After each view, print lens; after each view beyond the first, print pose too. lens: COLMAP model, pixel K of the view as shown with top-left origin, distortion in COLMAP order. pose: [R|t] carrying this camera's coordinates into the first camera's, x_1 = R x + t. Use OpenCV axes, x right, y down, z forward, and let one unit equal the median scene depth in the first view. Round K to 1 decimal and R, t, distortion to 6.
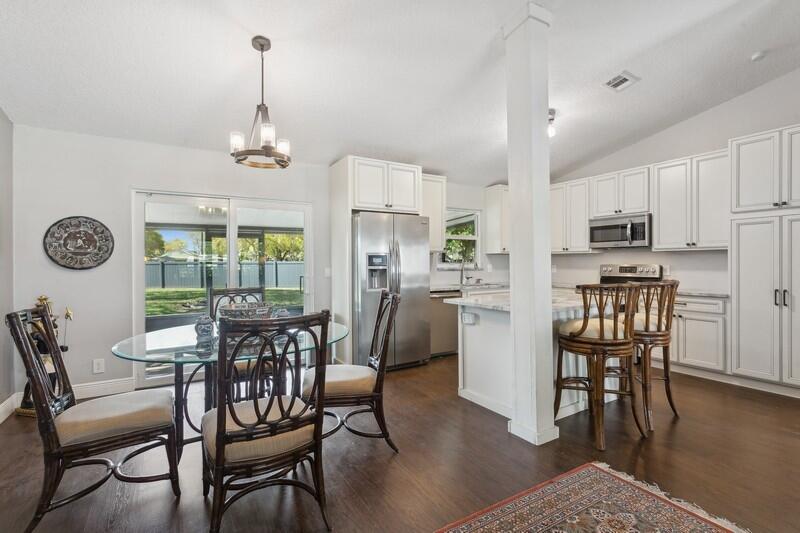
lens RADIAL K [[376.3, 0, 398.0], [0, 376.3, 263.4], [0, 0, 1]] dist [-0.002477, 0.007387]
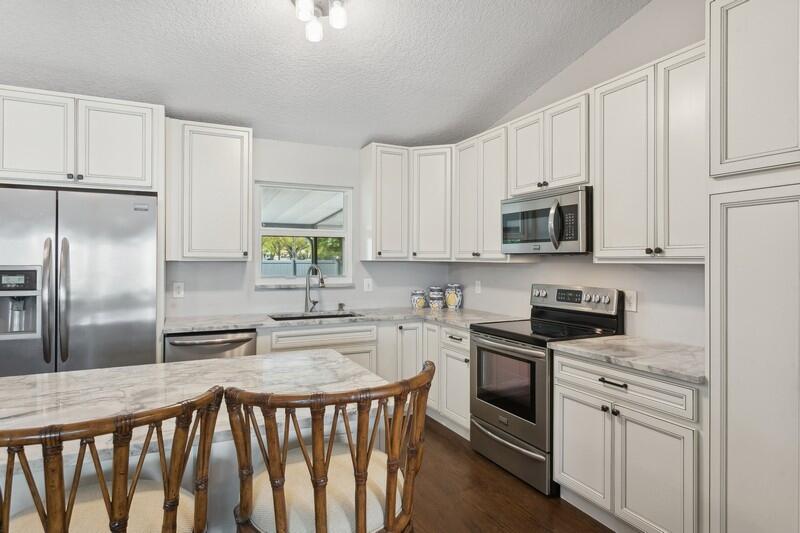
lens RADIAL K [[453.7, 0, 399.0], [0, 453.7, 255.2], [0, 0, 1]] dist [-0.003940, -0.000643]
pose [[0.994639, 0.005440, -0.103269, 0.473487], [-0.006815, 0.999893, -0.012959, -0.032539], [0.103188, 0.013593, 0.994569, 0.376861]]
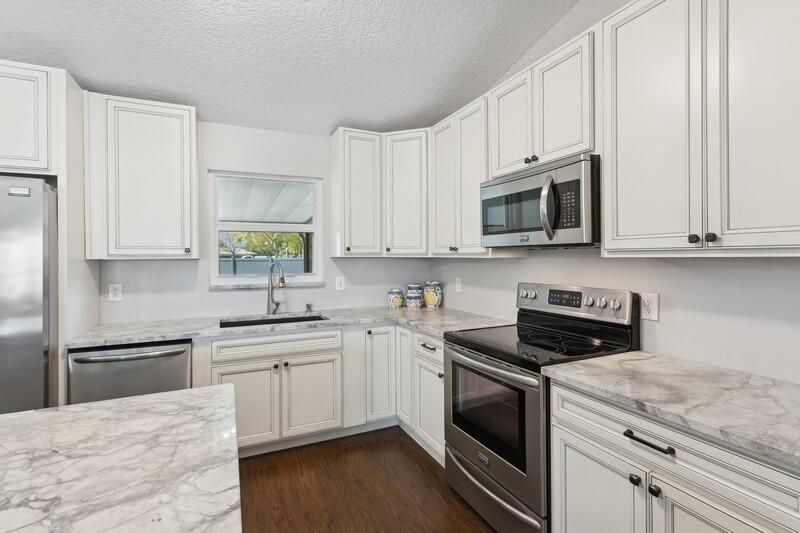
lens RADIAL K [[376.0, 0, 398.4], [0, 376.0, 254.6], [0, 0, 1]] dist [0.001059, 0.000312]
pose [[0.992892, -0.003450, -0.118971, 0.510368], [0.002532, 0.999966, -0.007867, -0.031935], [0.118994, 0.007510, 0.992867, 0.597951]]
